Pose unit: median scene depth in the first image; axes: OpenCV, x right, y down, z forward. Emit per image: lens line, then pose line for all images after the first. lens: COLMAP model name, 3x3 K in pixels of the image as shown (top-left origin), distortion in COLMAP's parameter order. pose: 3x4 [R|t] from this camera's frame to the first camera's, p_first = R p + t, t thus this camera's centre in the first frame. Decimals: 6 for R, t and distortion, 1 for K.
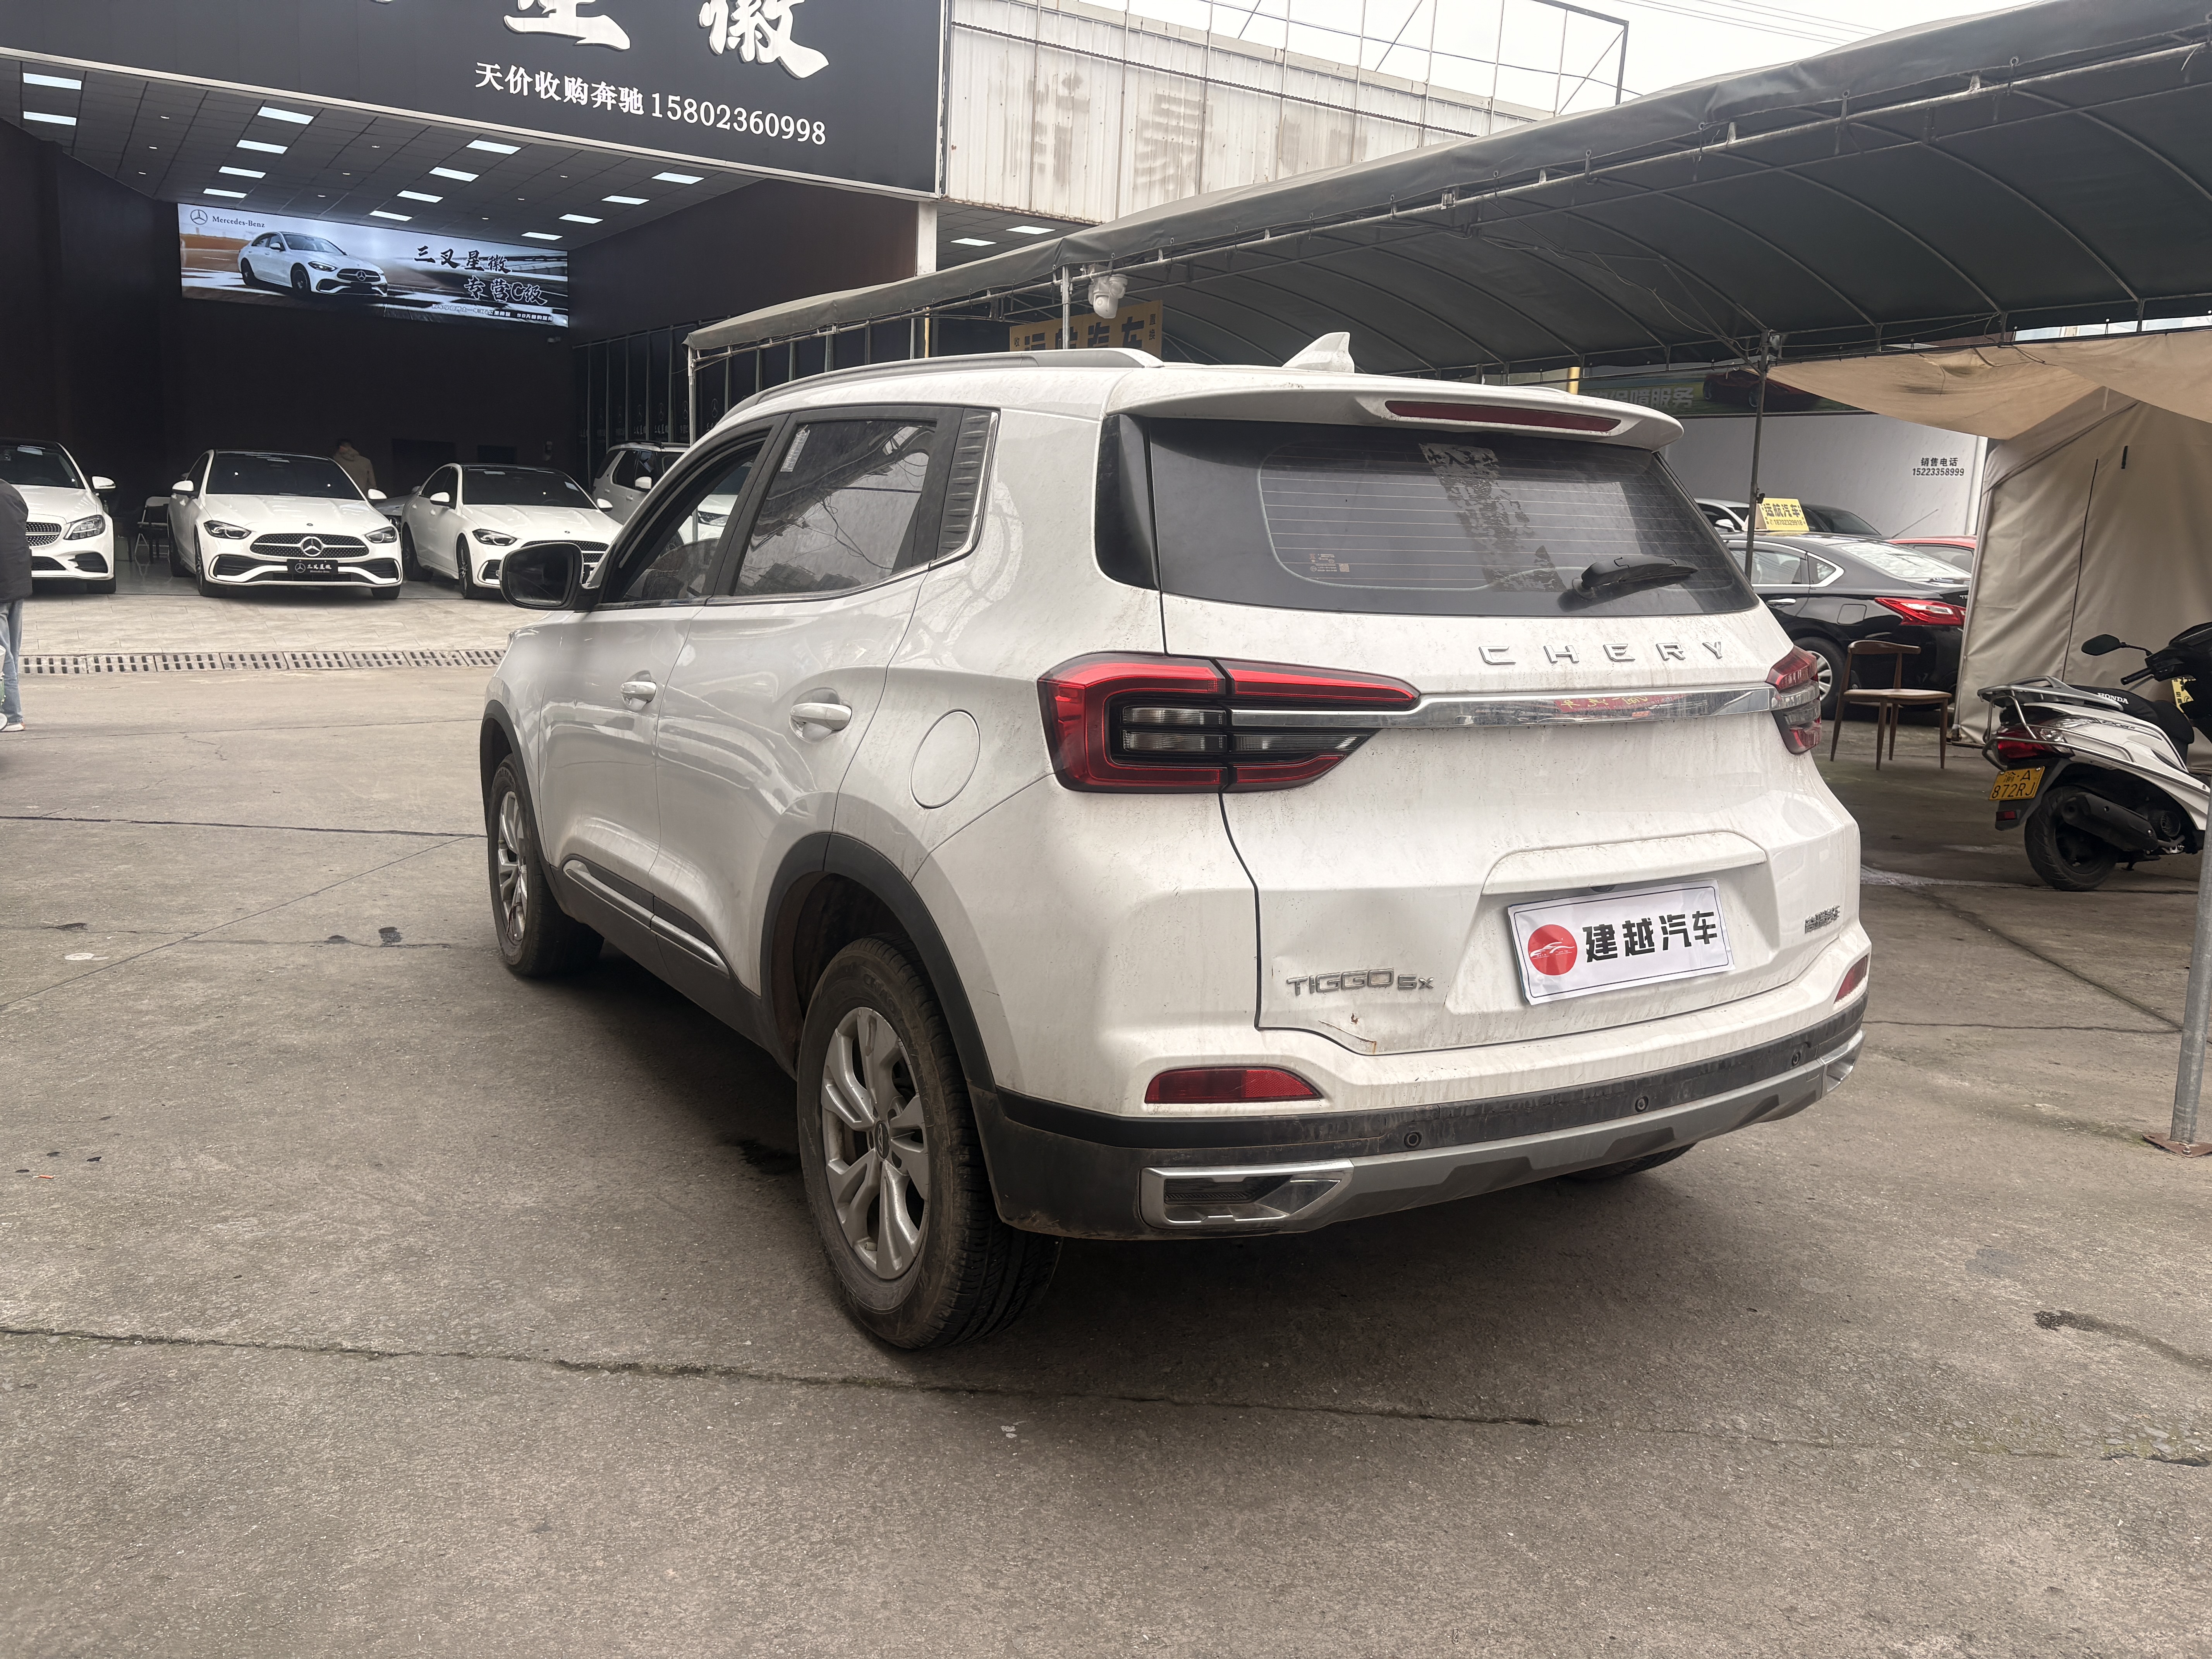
lens RADIAL K [[1669.9, 0, 1103.3], [0, 1669.9, 817.3], [0, 0, 1]] dist [0.017509, 0.002202]
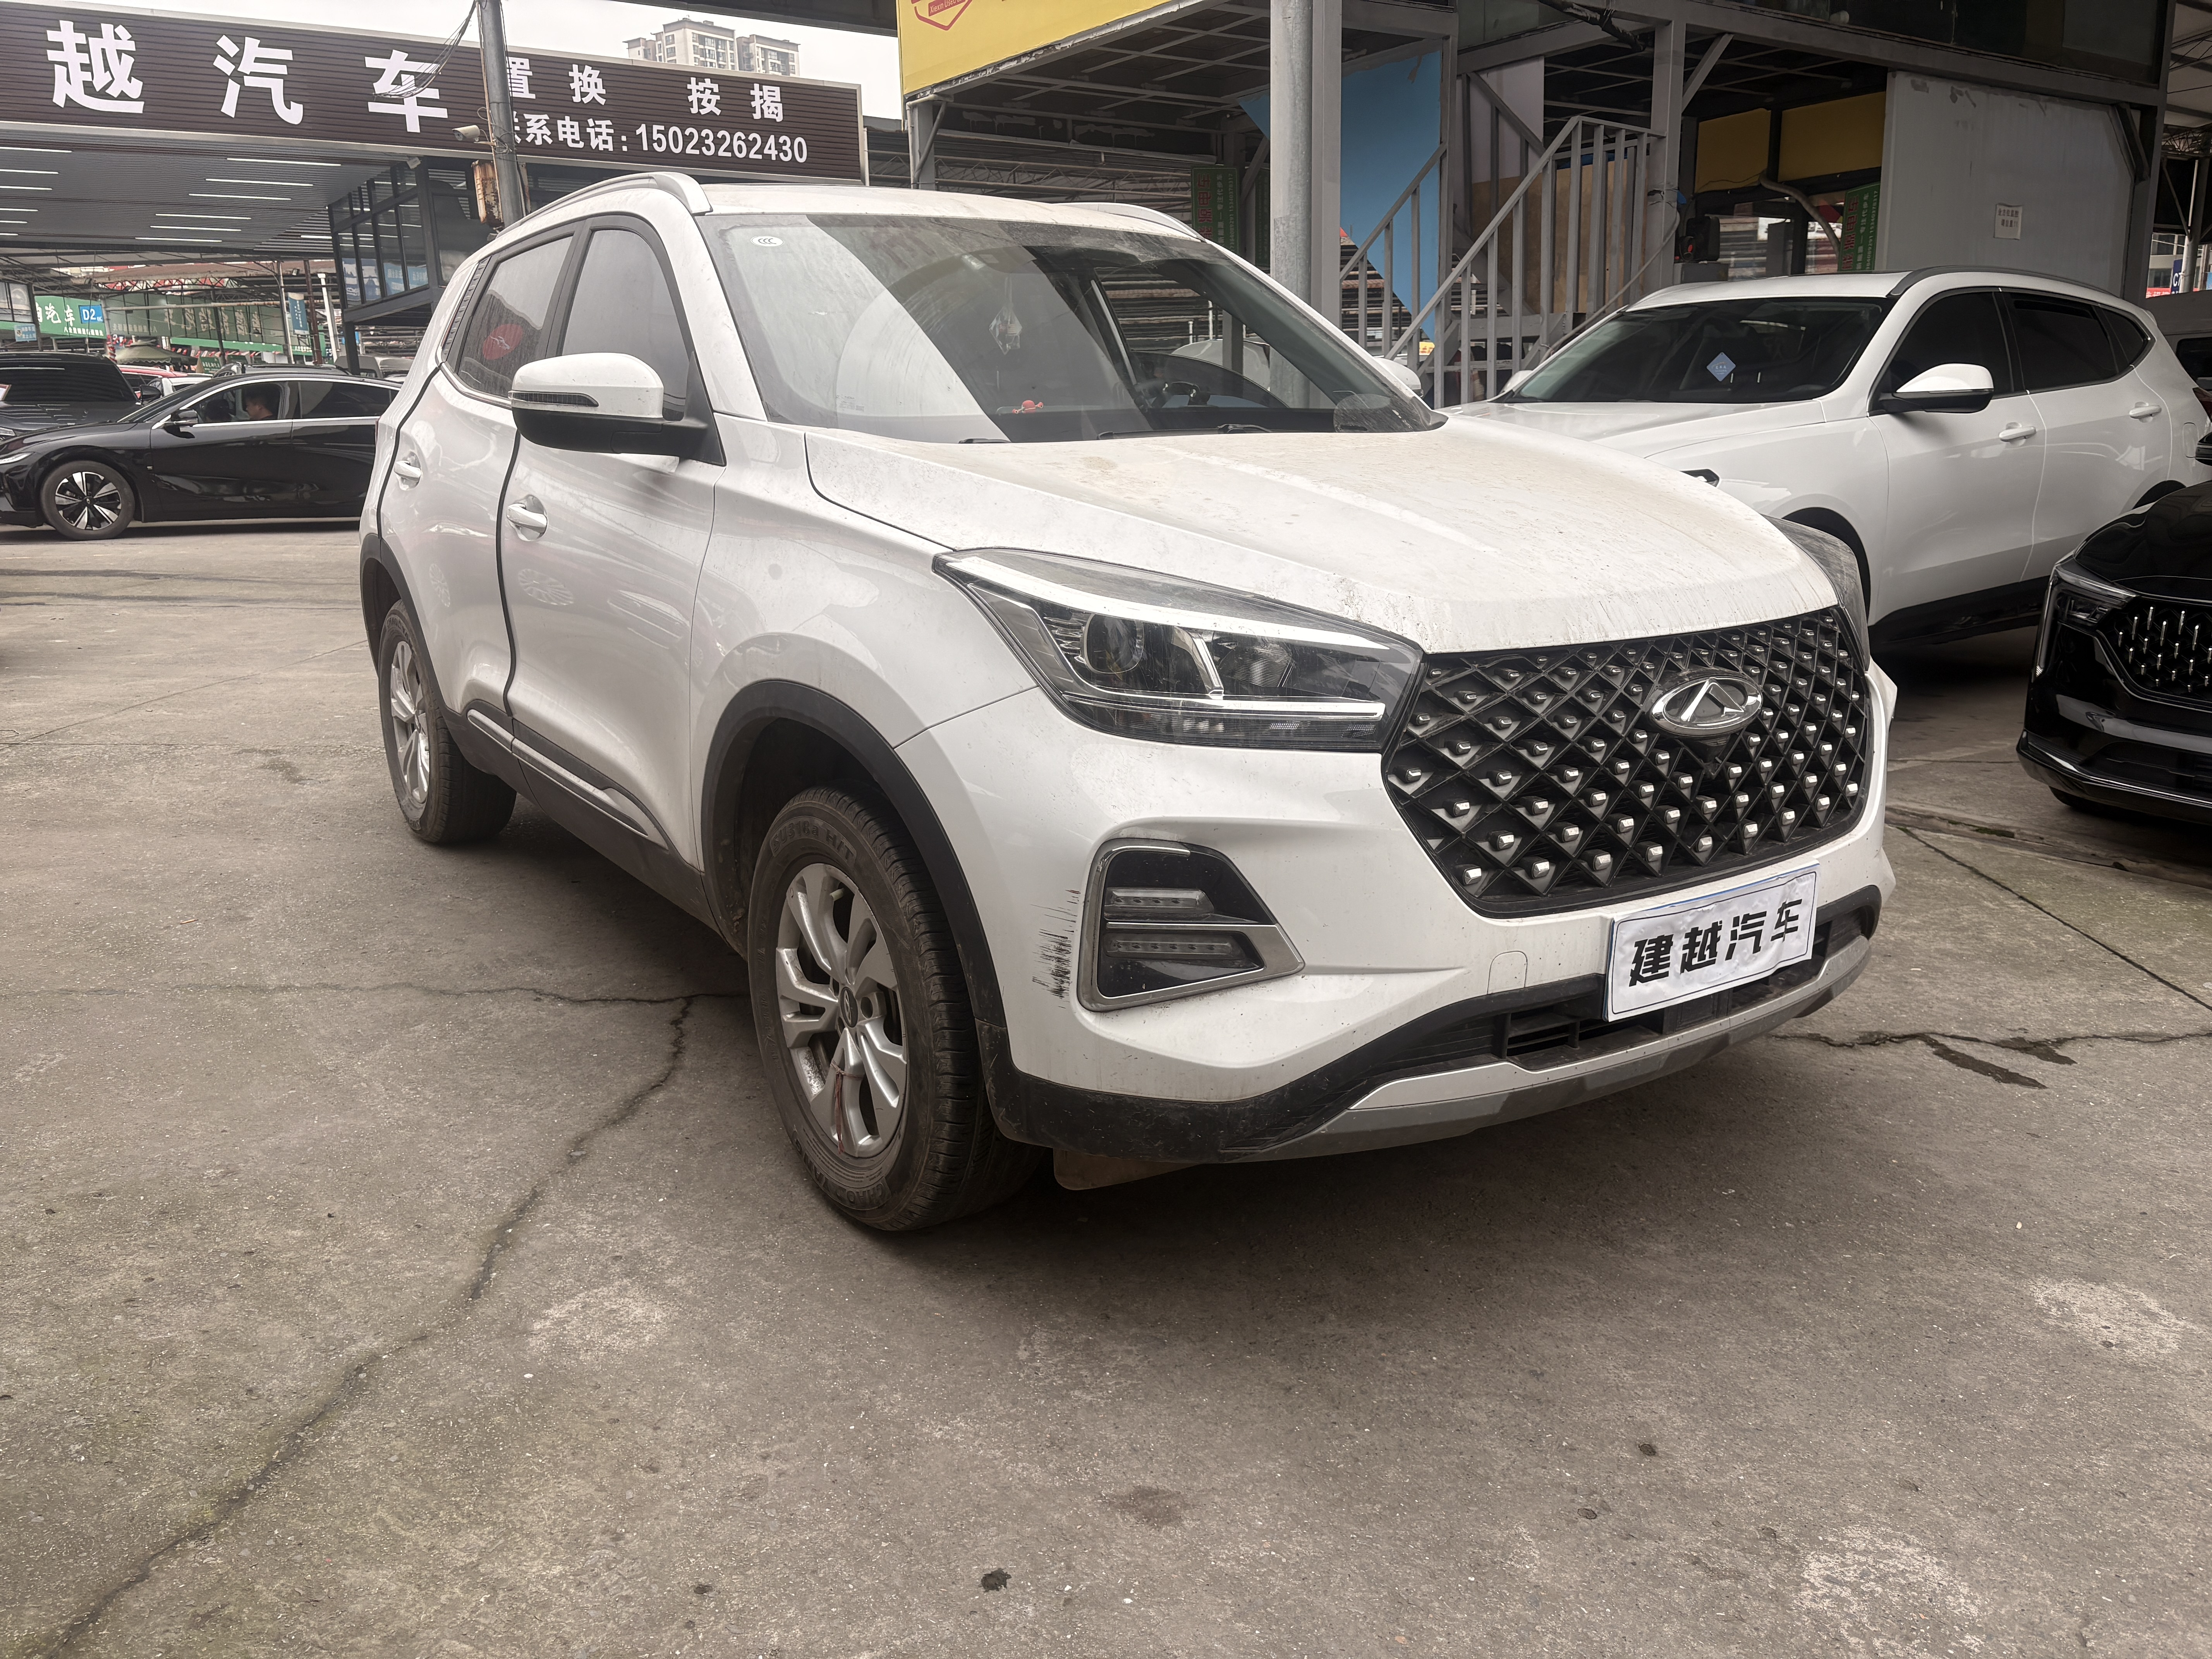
lens RADIAL K [[1670.6, 0, 1104.6], [0, 1670.6, 813.5], [0, 0, 1]] dist [0.055557, -0.068180]
pose [[-0.998083, -0.006607, -0.061535, -0.114872], [-0.030560, 0.917226, 0.397193, -0.284826], [0.053817, 0.398312, -0.915670, 1.857154]]
